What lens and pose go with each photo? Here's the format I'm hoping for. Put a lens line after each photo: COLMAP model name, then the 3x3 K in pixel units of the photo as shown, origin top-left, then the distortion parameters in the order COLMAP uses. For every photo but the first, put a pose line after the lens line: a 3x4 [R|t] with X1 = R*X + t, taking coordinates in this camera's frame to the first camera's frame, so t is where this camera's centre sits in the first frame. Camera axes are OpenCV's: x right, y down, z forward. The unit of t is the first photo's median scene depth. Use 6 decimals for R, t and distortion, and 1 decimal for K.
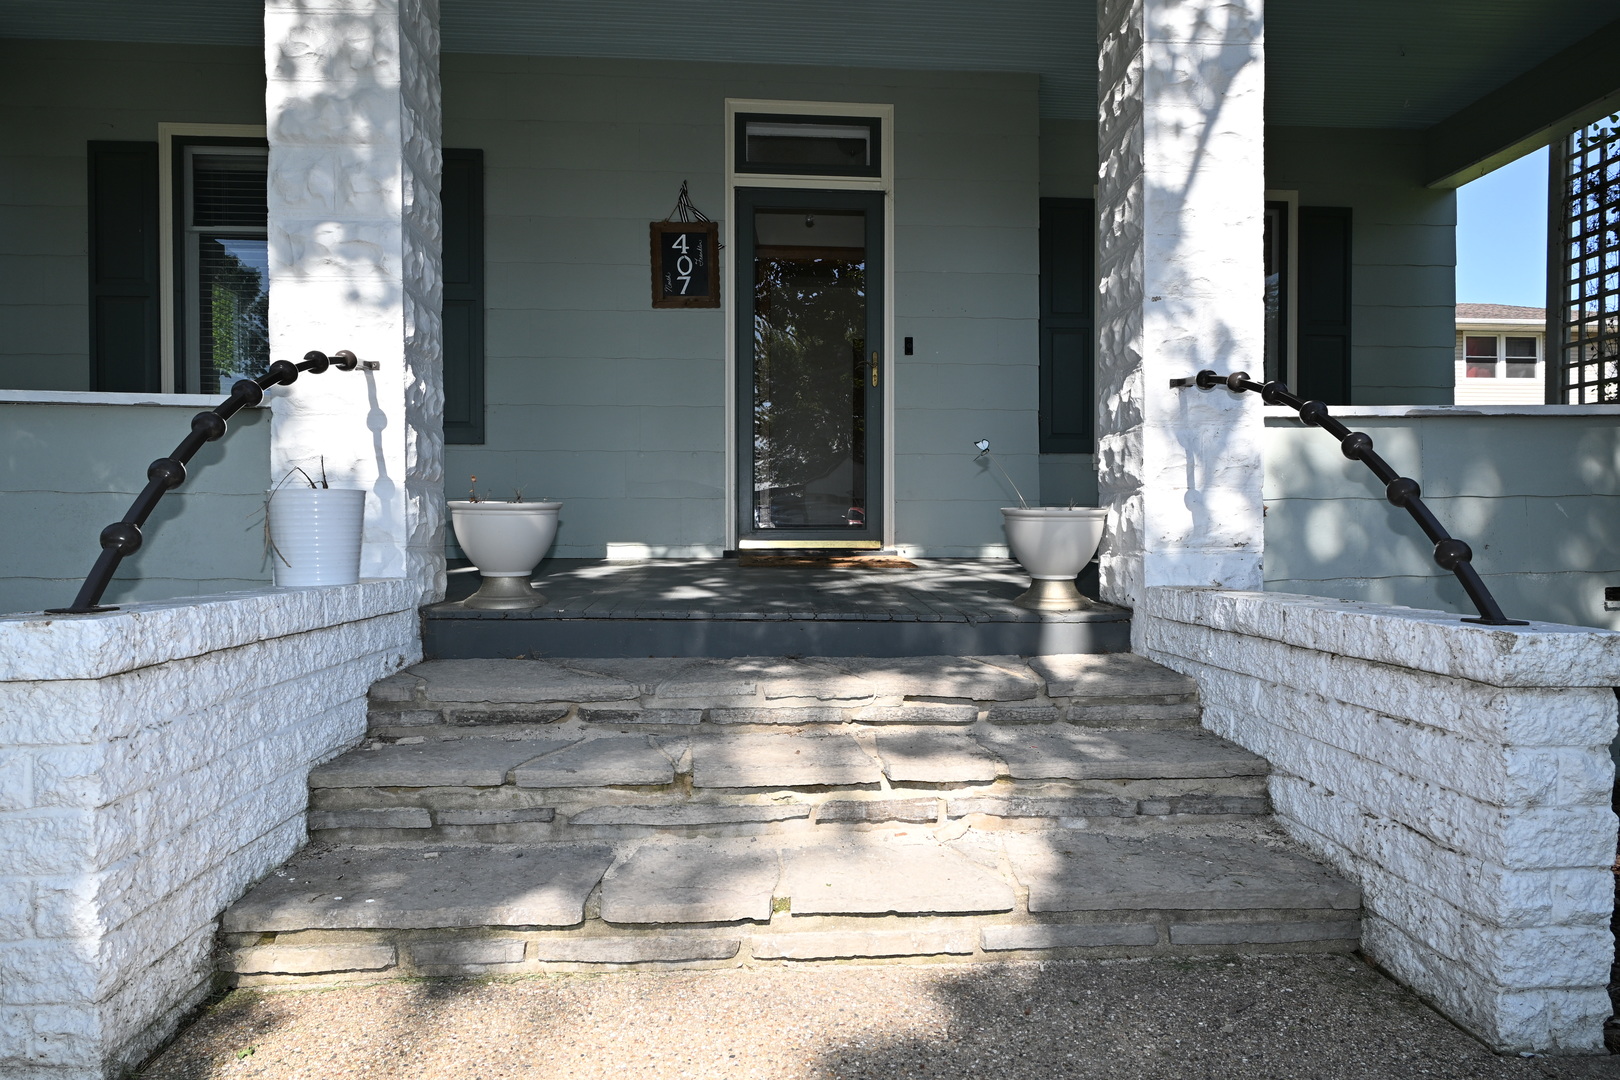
lens RADIAL K [[955.6, 0, 810.0], [0, 955.6, 540.0], [0, 0, 1]] dist [0.000569, 0.000443]
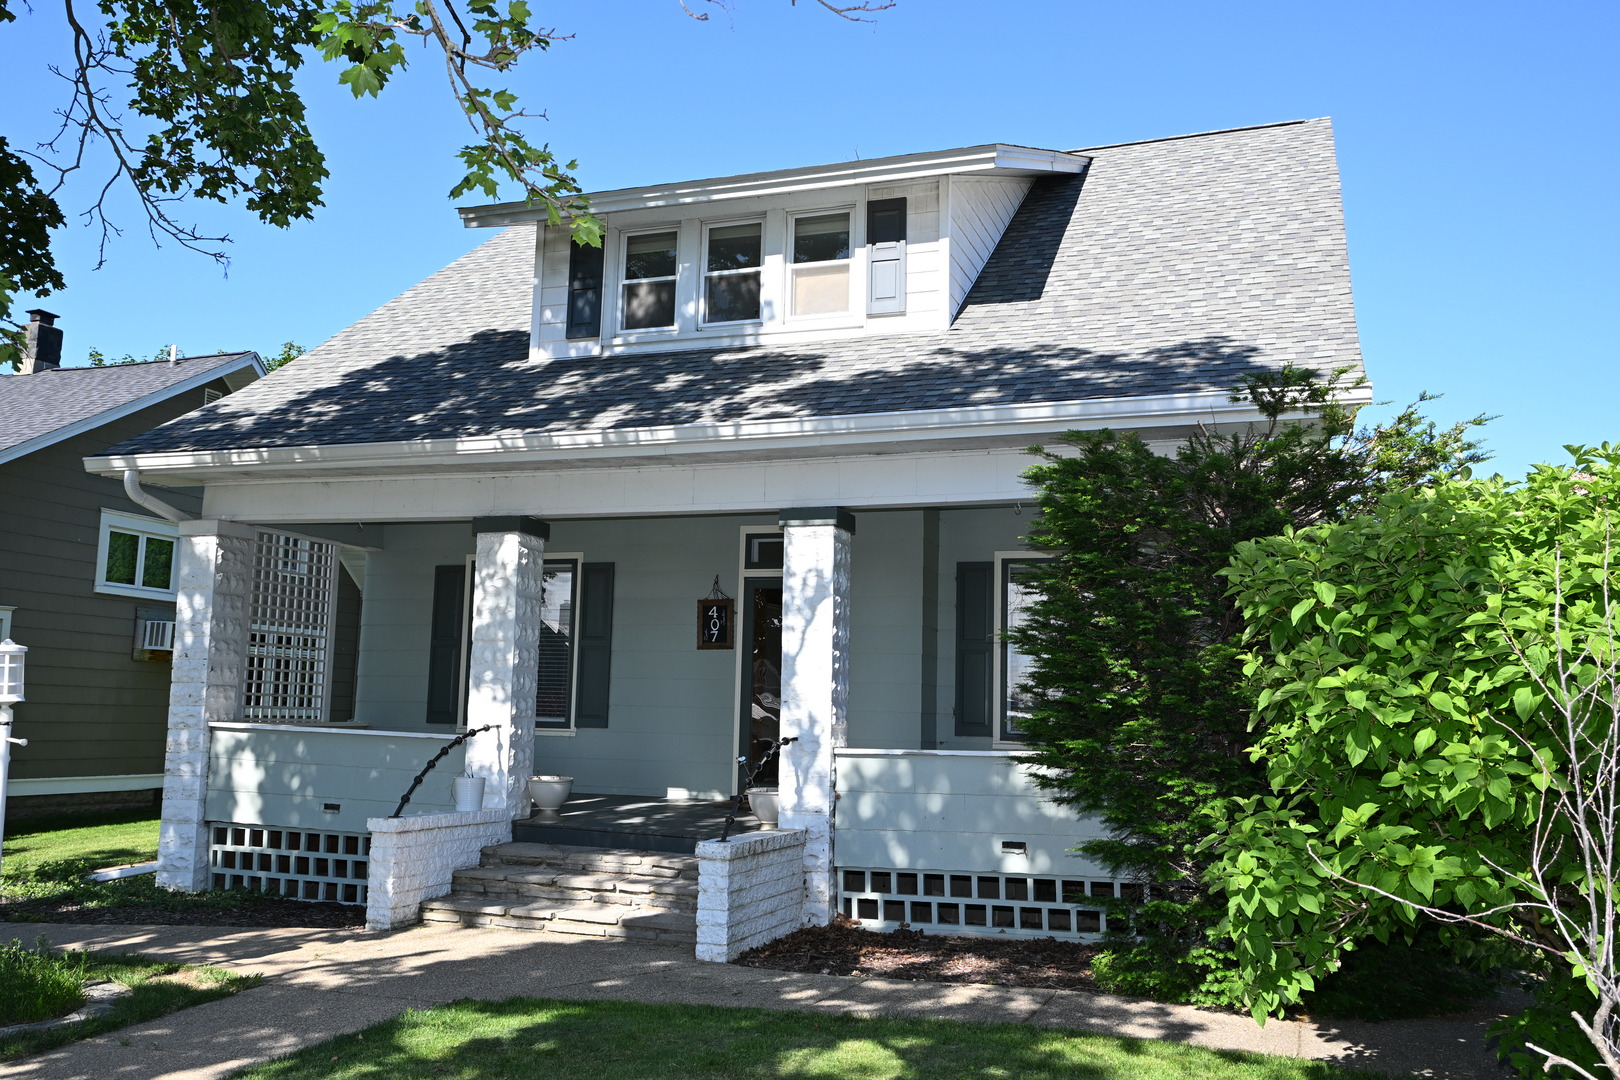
lens RADIAL K [[1393.7, 0, 810.0], [0, 1393.7, 540.0], [0, 0, 1]] dist [-0.011090, -0.010329]
pose [[0.913840, -0.029133, -0.405029, 1.878935], [-0.027864, 0.990573, -0.134119, -0.198392], [0.405118, 0.133849, 0.904413, -2.172267]]
